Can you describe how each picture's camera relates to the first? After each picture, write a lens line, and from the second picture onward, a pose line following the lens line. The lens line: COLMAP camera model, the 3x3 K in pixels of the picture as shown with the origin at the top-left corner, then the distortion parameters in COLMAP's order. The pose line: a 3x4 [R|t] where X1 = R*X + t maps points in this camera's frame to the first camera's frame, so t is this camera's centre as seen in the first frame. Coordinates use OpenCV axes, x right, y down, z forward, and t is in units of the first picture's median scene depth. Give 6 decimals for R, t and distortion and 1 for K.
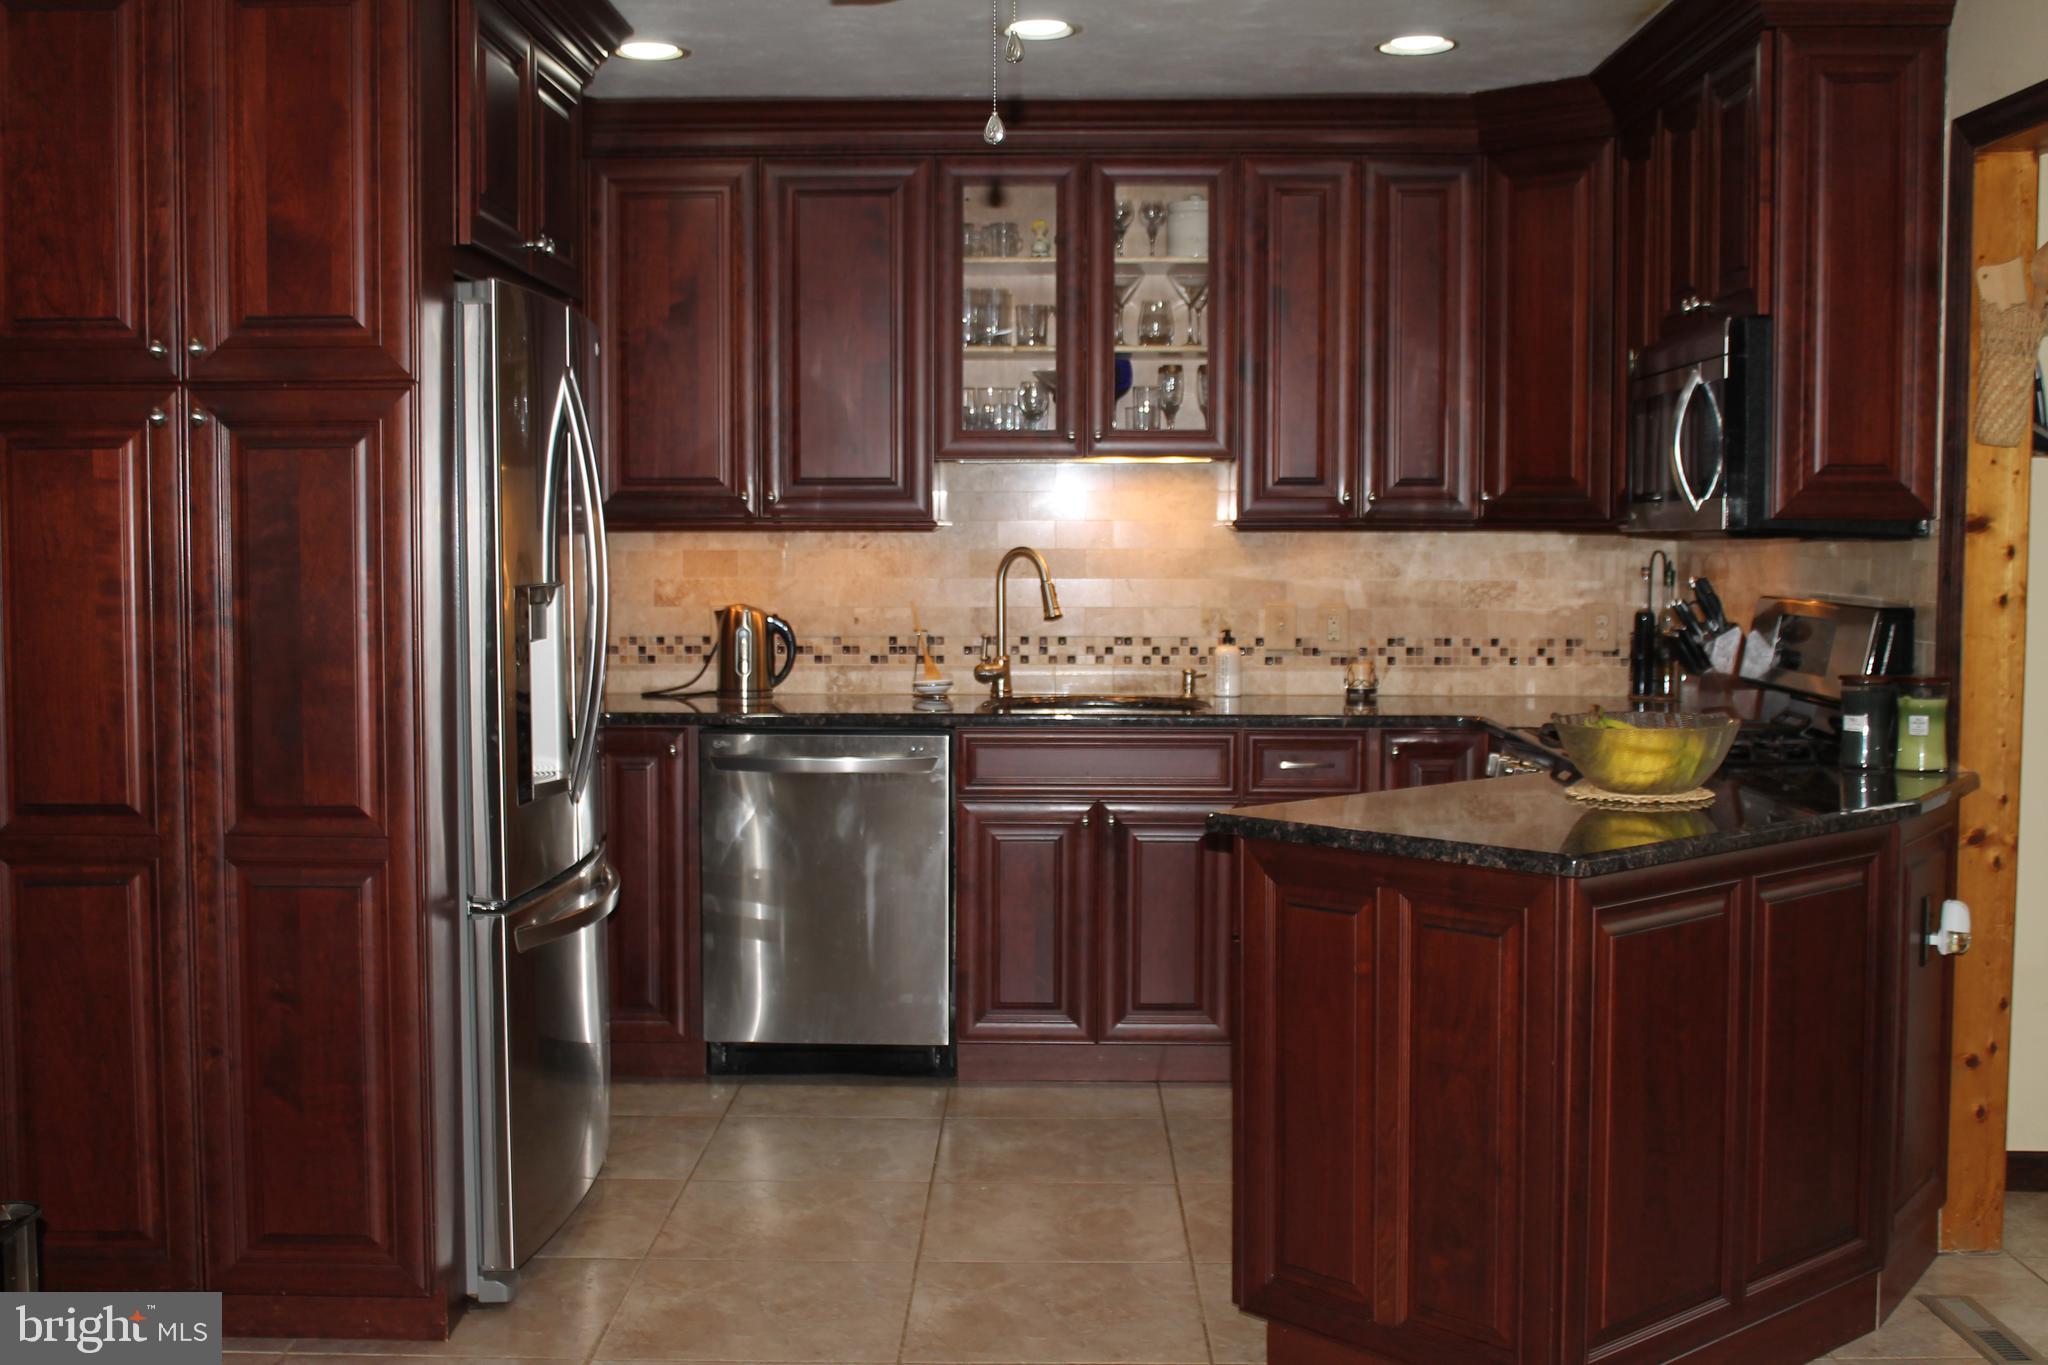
lens RADIAL K [[2230.0, 0, 1028.5], [0, 2230.0, 682.0], [0, 0, 1]] dist [-0.072498, 0.000000]
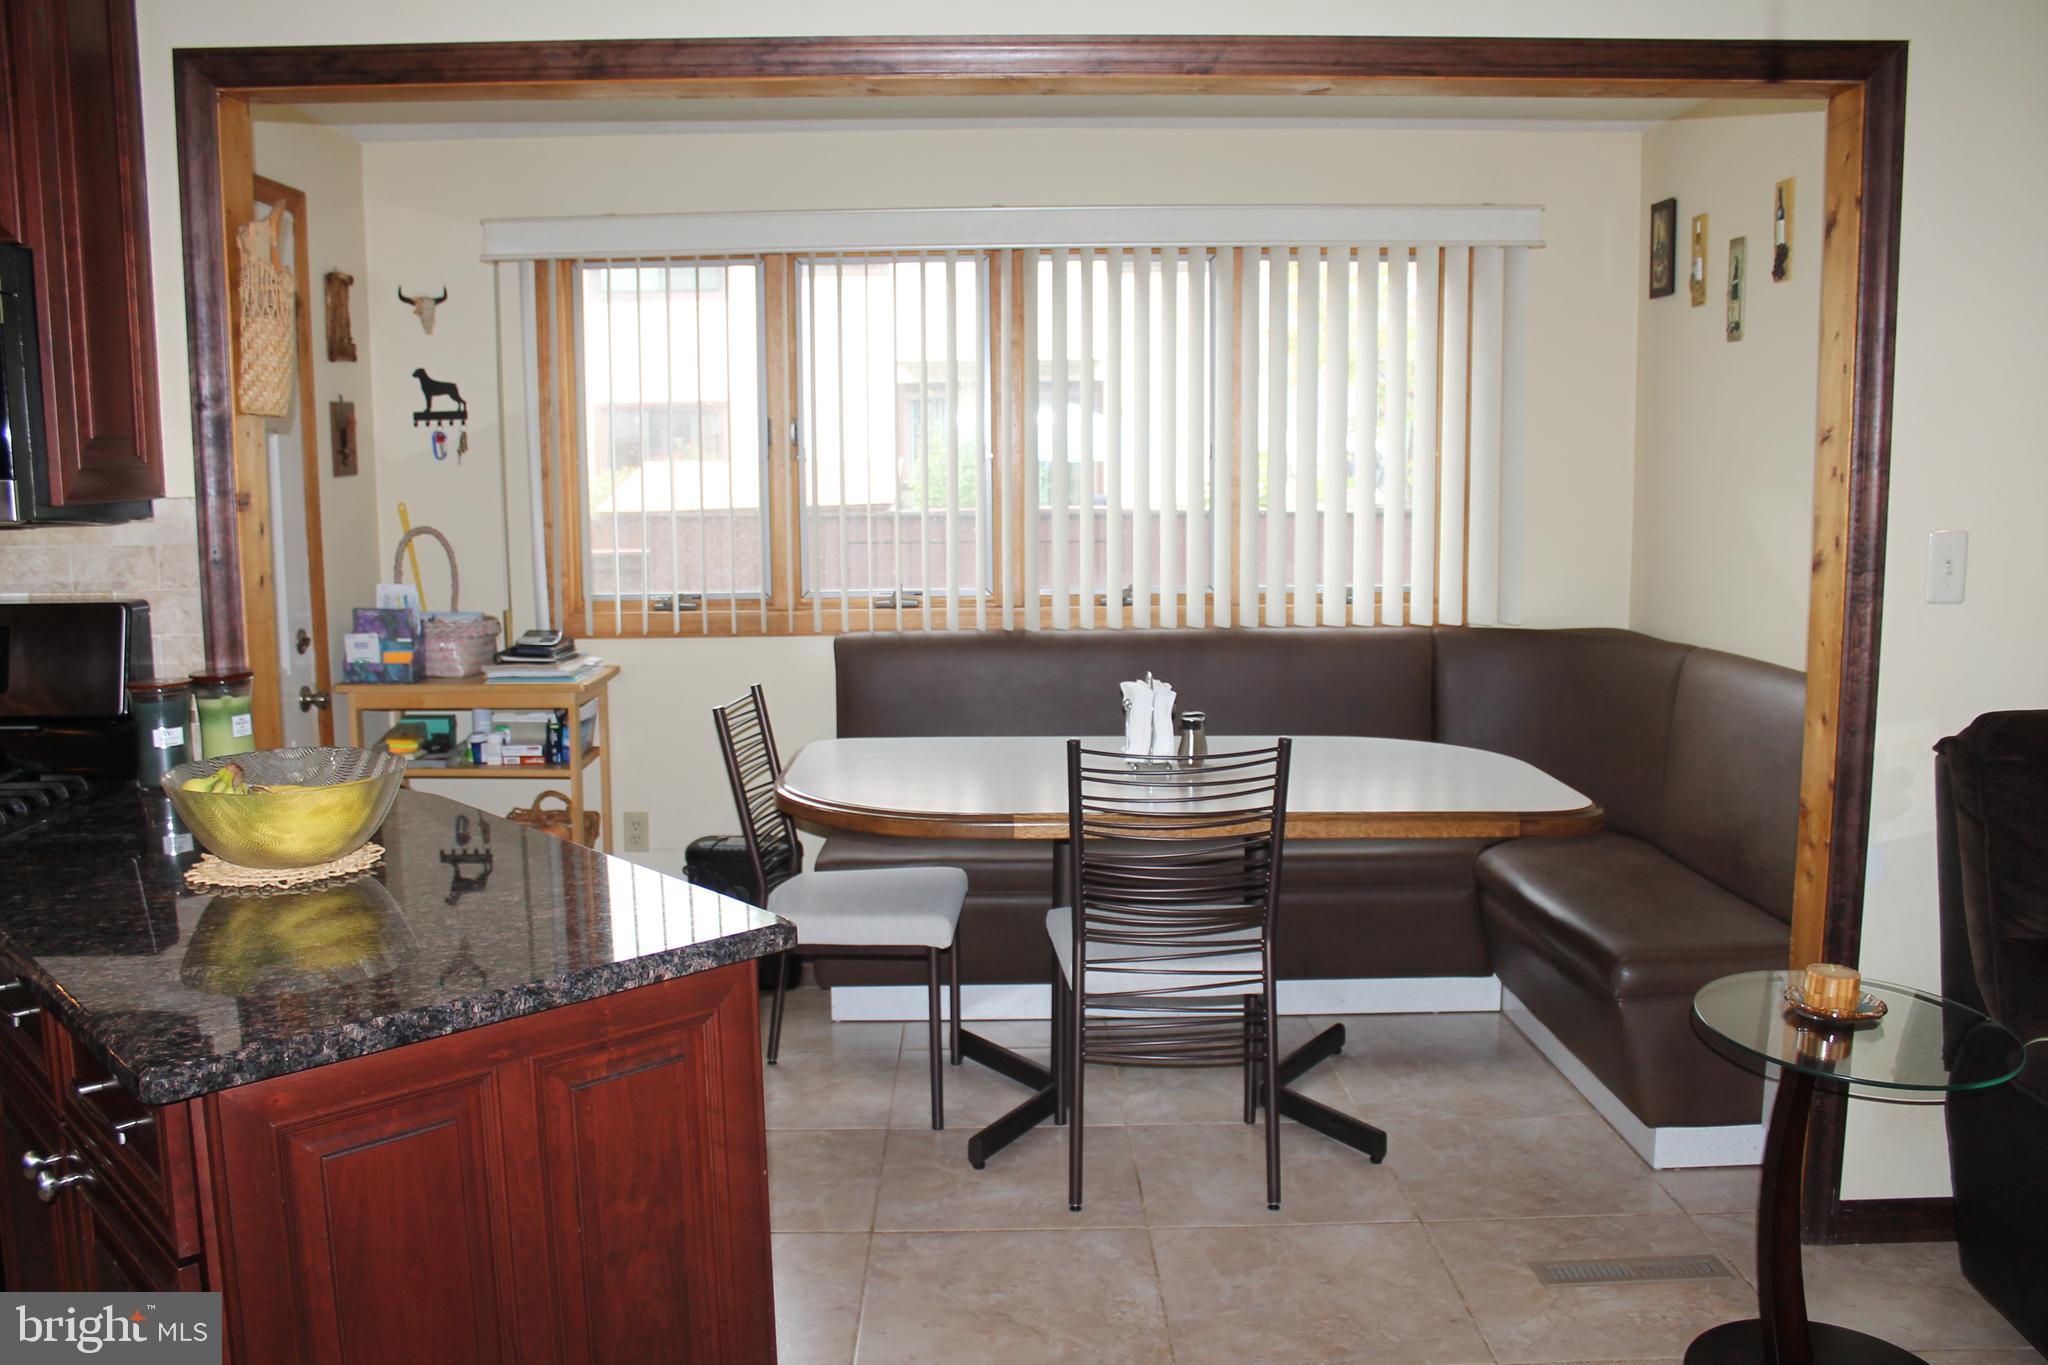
lens RADIAL K [[1732.1, 0, 1014.1], [0, 1732.1, 677.5], [0, 0, 1]] dist [-0.164603, 0.146956]
pose [[-0.016306, -0.137561, 0.990359, -0.193843], [0.079198, 0.987201, 0.138426, -0.048034], [-0.996726, 0.080692, -0.005202, 0.464805]]
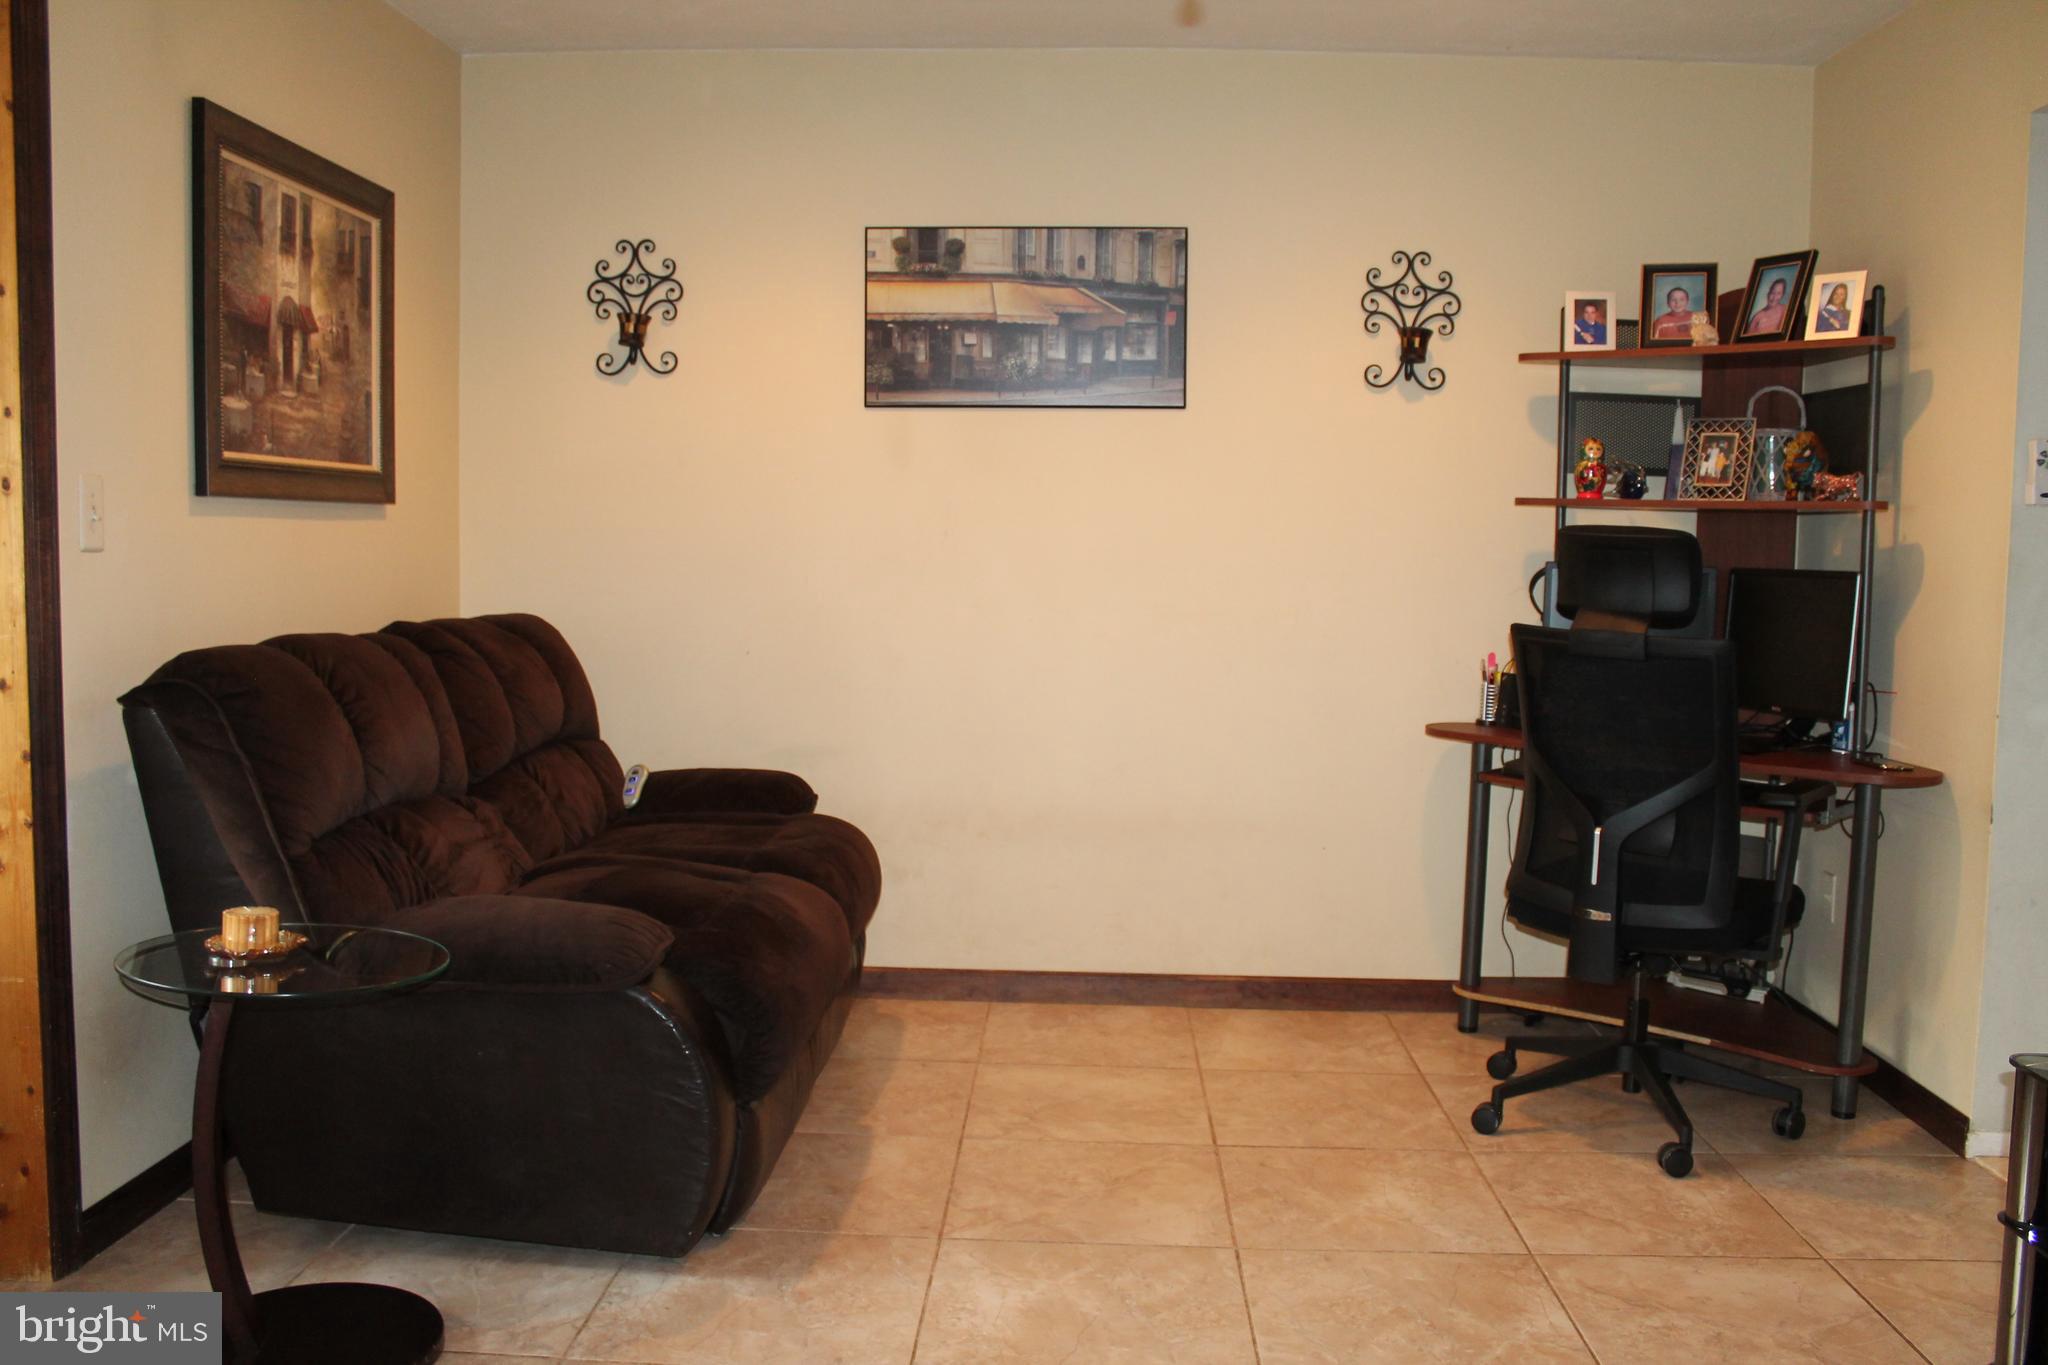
lens RADIAL K [[1732.1, 0, 1016.4], [0, 1732.1, 674.7], [0, 0, 1]] dist [-0.164603, 0.146956]
pose [[-0.999051, -0.022107, 0.037535, 0.009603], [-0.016236, 0.988541, 0.150080, -0.020724], [-0.040423, 0.149328, -0.987961, 0.643532]]
